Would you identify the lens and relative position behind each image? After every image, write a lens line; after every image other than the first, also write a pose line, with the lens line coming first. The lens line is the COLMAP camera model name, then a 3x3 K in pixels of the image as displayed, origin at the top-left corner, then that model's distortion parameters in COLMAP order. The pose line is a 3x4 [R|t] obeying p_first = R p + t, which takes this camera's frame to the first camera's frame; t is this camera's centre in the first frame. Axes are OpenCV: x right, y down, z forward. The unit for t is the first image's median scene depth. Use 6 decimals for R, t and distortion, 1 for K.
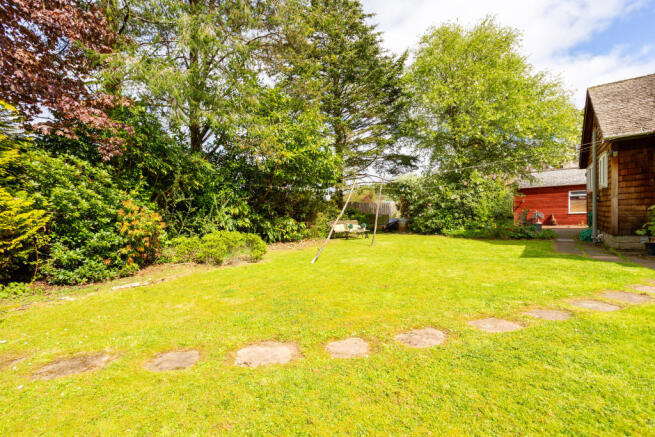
lens RADIAL K [[318.6, 0, 324.3], [0, 318.6, 220.6], [0, 0, 1]] dist [0.000945, 0.002278]
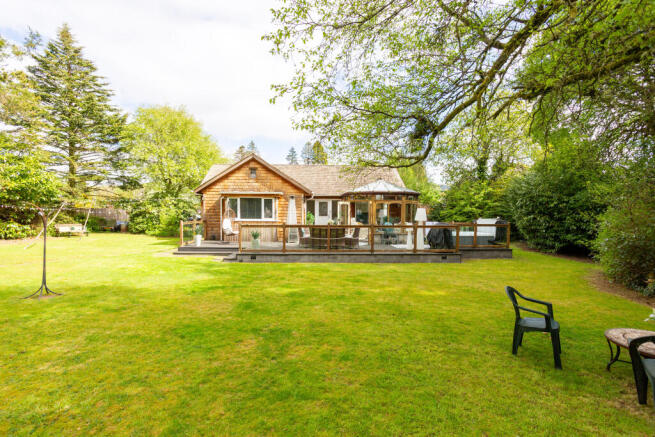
lens RADIAL K [[318.6, 0, 324.6], [0, 318.6, 219.4], [0, 0, 1]] dist [0.000945, 0.002278]
pose [[0.802721, 0.029332, 0.595633, 0.135100], [-0.028106, 0.999541, -0.011345, -0.038737], [-0.595692, -0.007634, 0.803176, -0.847758]]
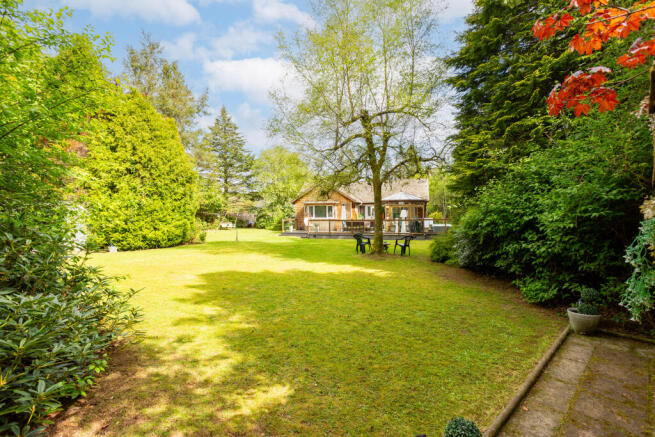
lens RADIAL K [[318.6, 0, 324.5], [0, 318.6, 217.8], [0, 0, 1]] dist [0.000945, 0.002278]
pose [[0.949943, 0.028942, 0.311081, 0.018244], [-0.024659, 0.999539, -0.017695, -0.012221], [-0.311449, 0.009138, 0.950219, -1.632454]]
